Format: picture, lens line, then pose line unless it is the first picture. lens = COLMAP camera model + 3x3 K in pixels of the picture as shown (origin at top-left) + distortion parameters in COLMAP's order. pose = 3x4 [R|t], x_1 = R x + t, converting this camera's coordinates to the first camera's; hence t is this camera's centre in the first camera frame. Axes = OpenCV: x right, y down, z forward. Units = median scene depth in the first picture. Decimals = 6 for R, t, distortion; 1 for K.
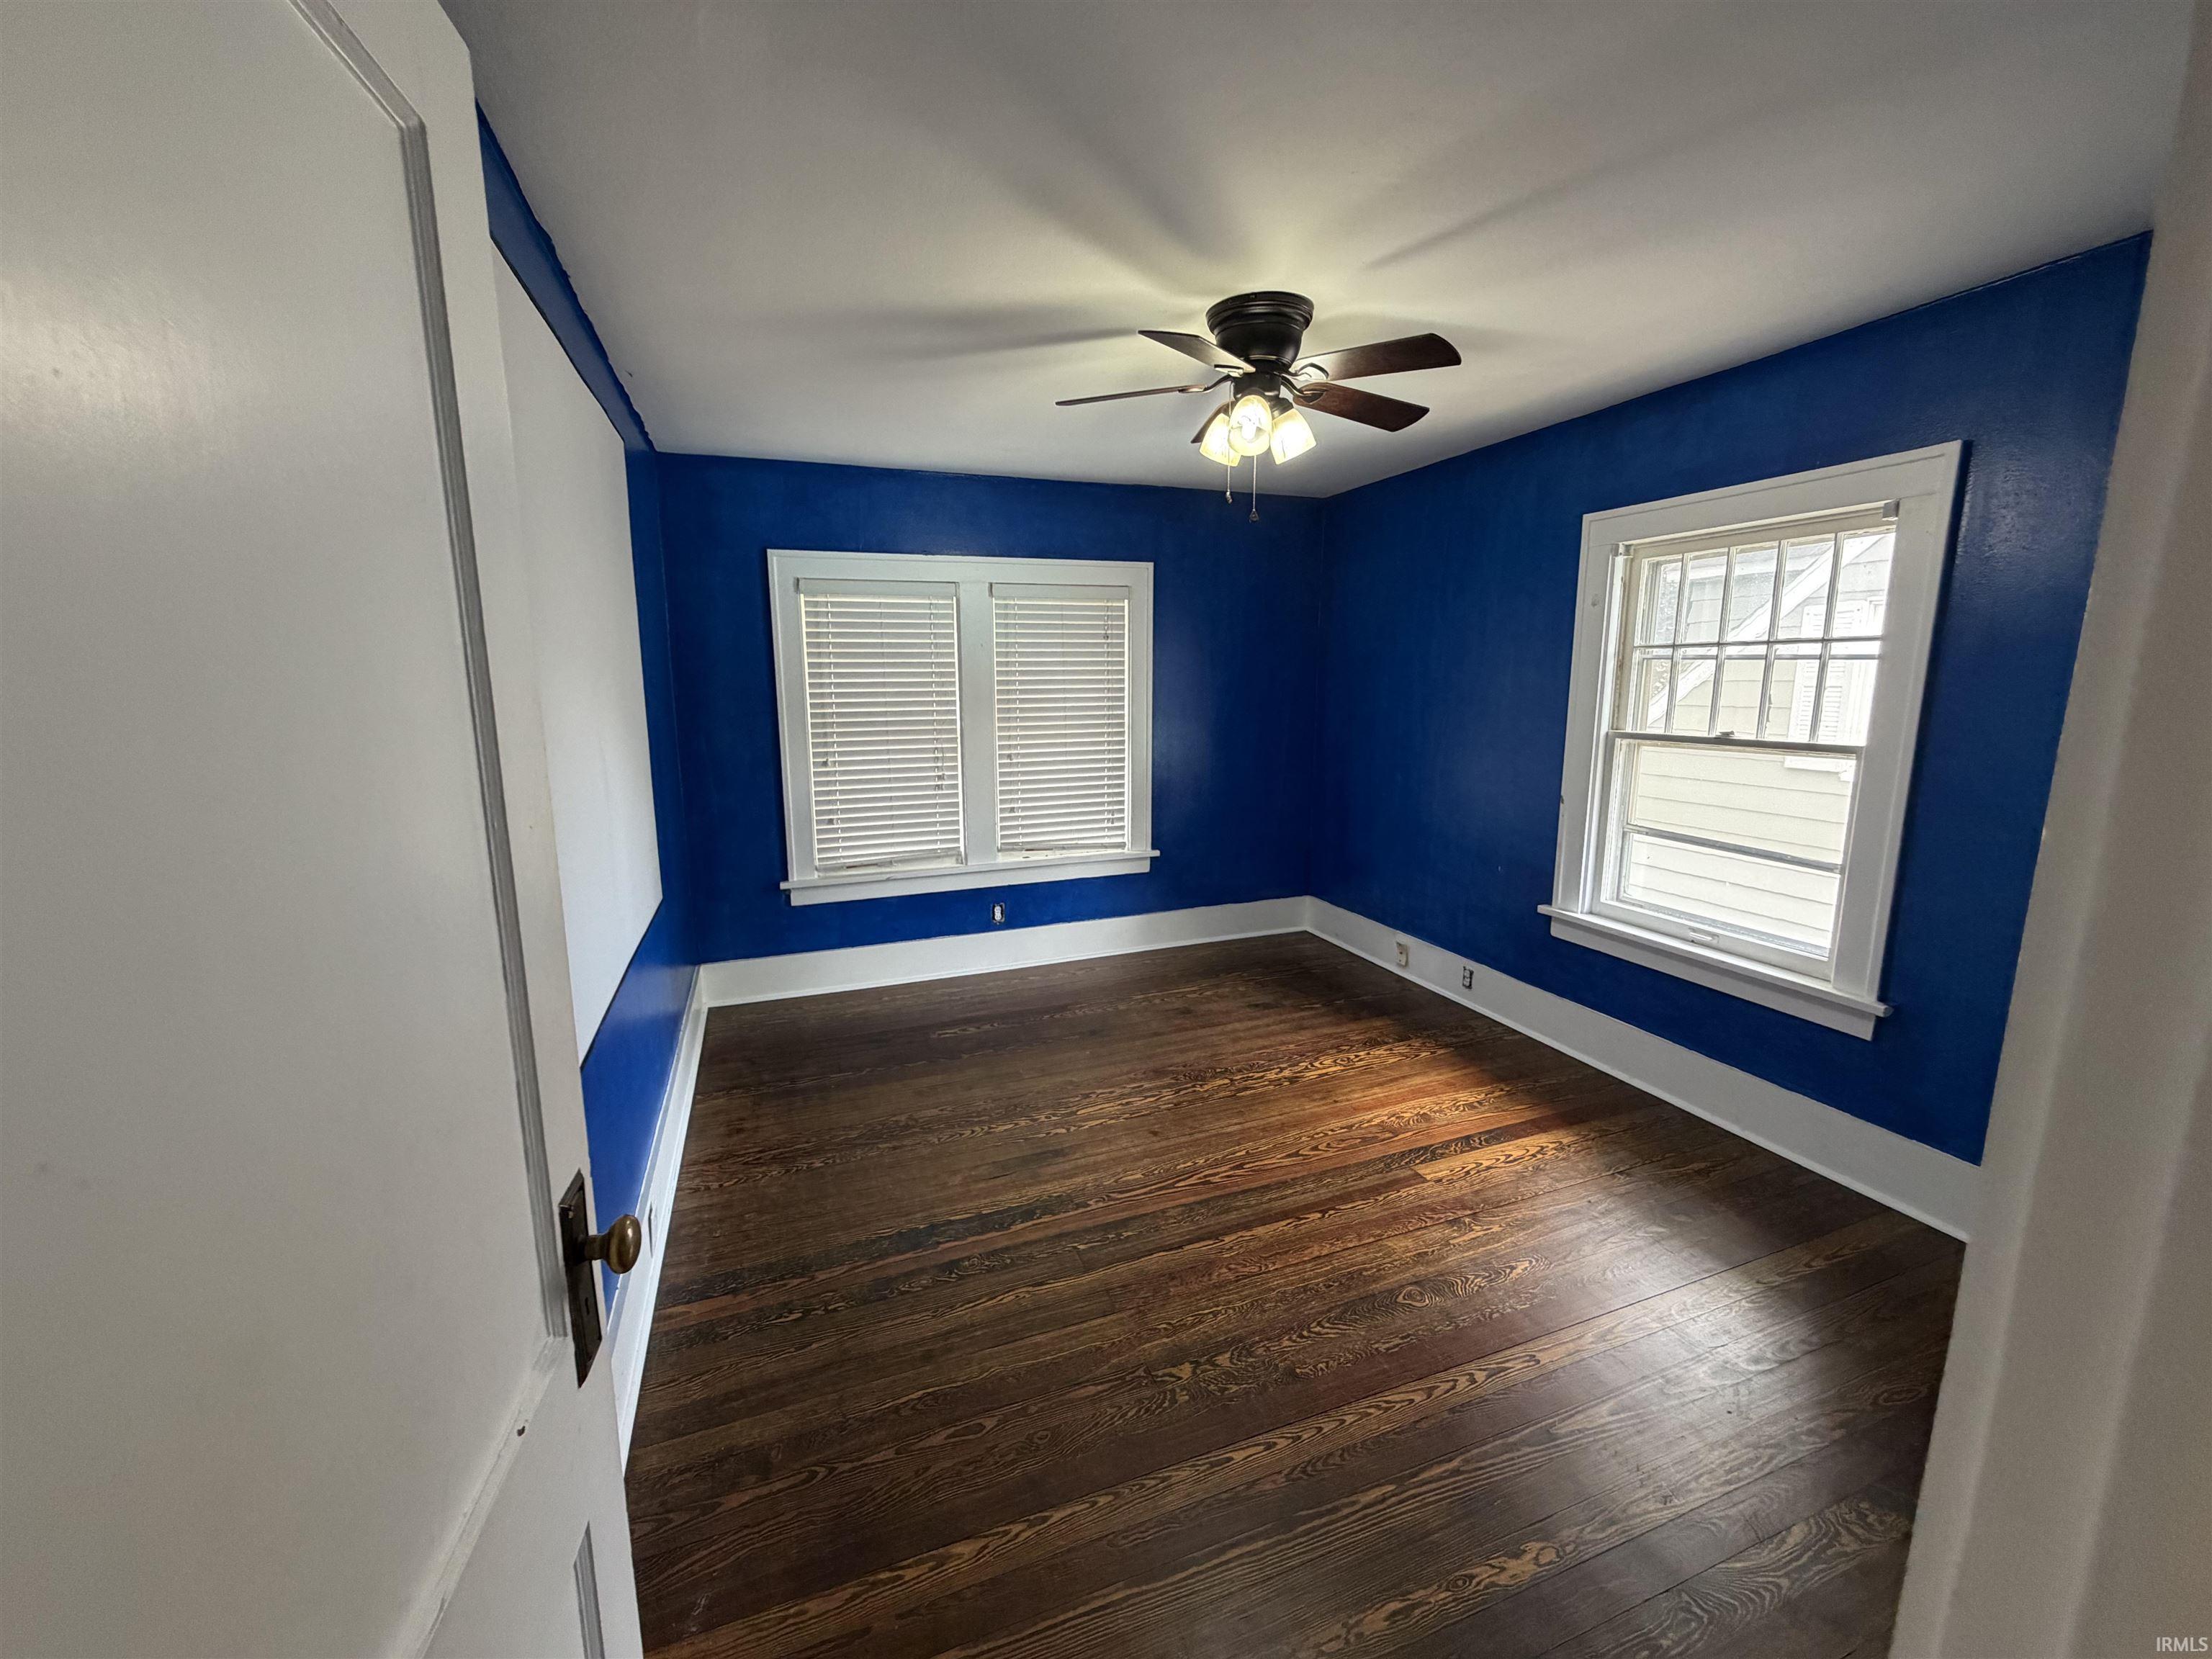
lens RADIAL K [[884.5, 0, 1107.8], [0, 884.5, 831.7], [0, 0, 1]] dist [0.000455, 0.000957]
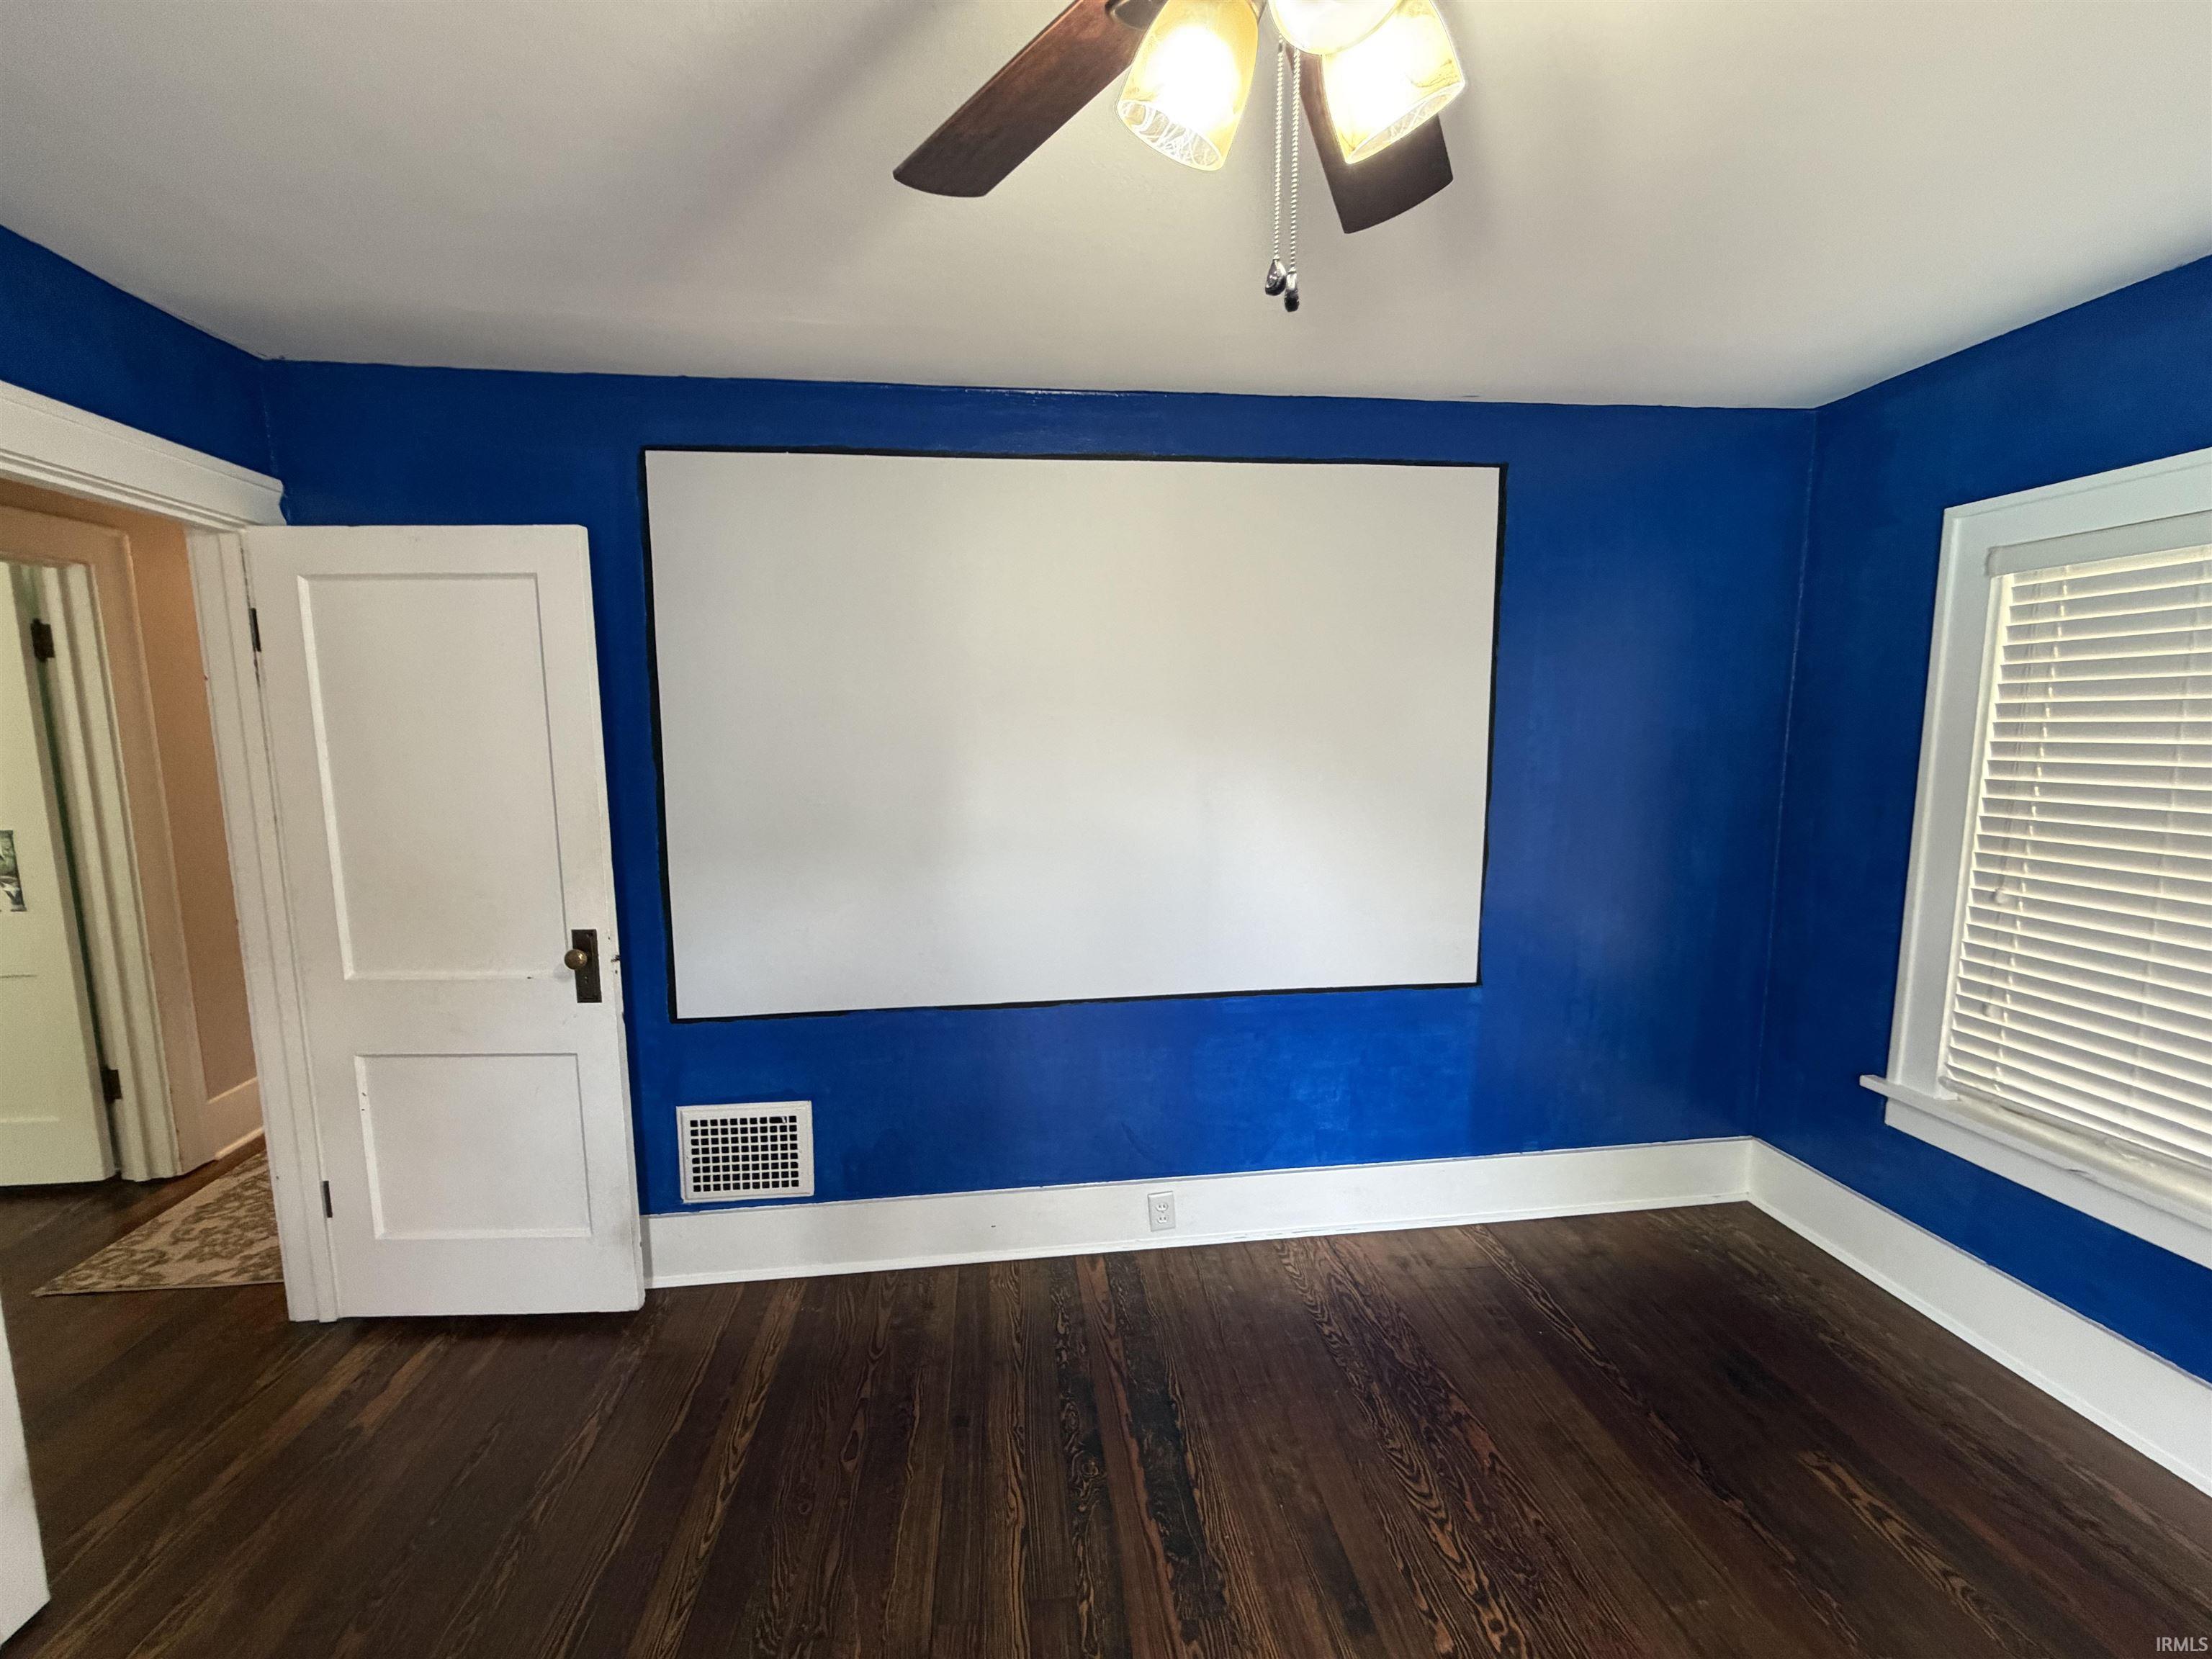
lens RADIAL K [[884.5, 0, 1096.4], [0, 884.5, 836.7], [0, 0, 1]] dist [0.000455, 0.000957]
pose [[-0.251471, 0.129384, -0.959178, 0.453479], [-0.160676, 0.971692, 0.173197, -0.173463], [0.954435, 0.197671, -0.223564, 0.901428]]
